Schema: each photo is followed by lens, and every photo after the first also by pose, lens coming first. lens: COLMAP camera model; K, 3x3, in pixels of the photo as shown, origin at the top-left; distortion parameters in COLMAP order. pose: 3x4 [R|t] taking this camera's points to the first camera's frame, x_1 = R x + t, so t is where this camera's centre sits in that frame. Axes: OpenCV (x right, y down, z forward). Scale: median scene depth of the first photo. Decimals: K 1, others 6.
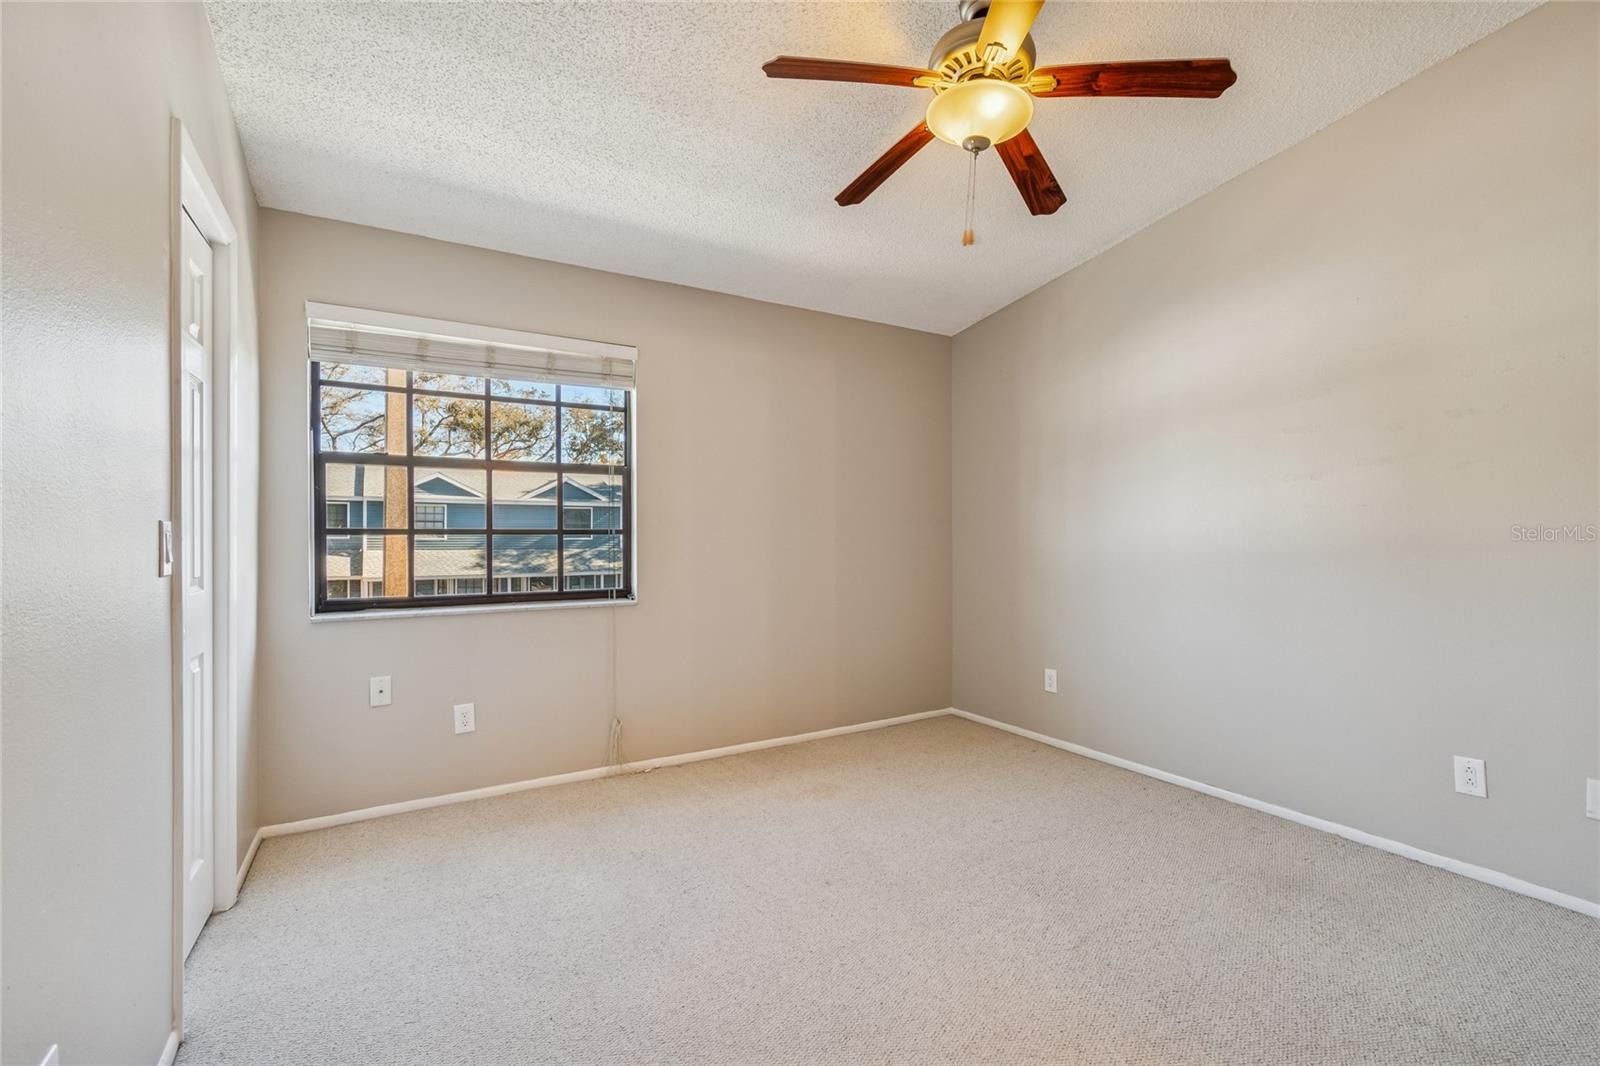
lens RADIAL K [[713.0, 0, 800.4], [0, 713.0, 531.9], [0, 0, 1]] dist [-0.001199, 0.001036]
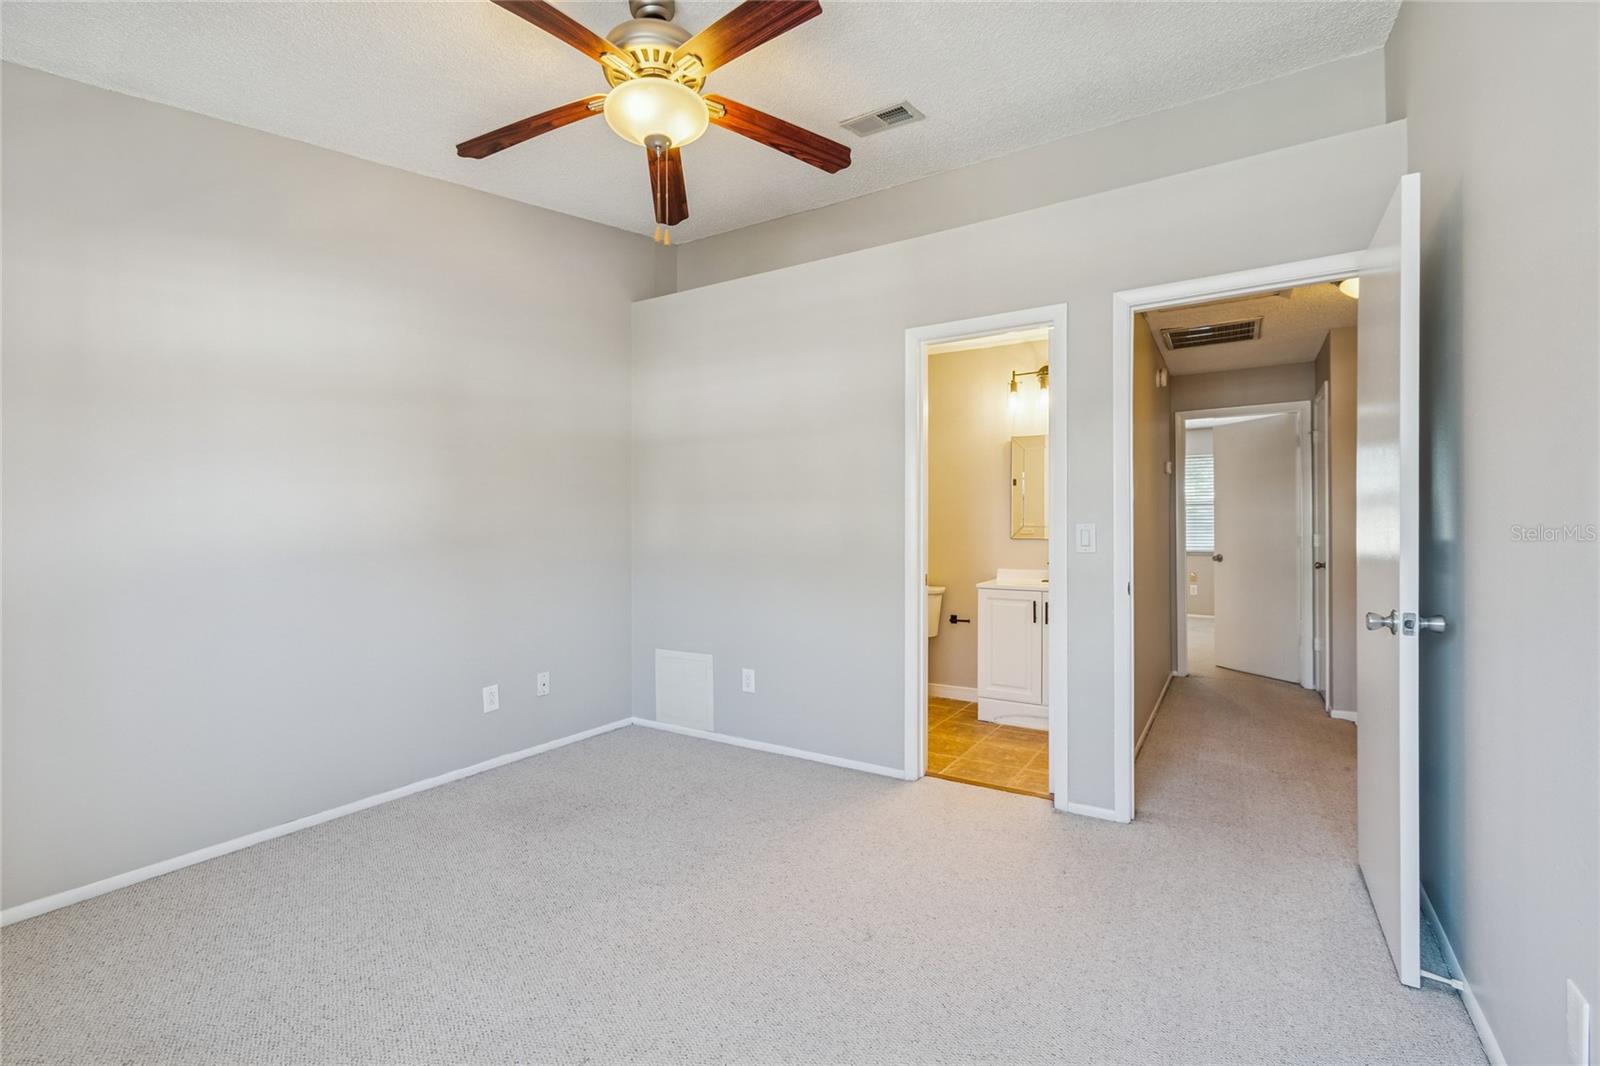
lens RADIAL K [[713.0, 0, 803.2], [0, 713.0, 534.3], [0, 0, 1]] dist [-0.001199, 0.001036]
pose [[-0.477402, -0.002565, 0.878681, -0.489564], [0.000882, 0.999994, 0.003399, 0.003556], [-0.878684, 0.002398, -0.477397, 0.876894]]
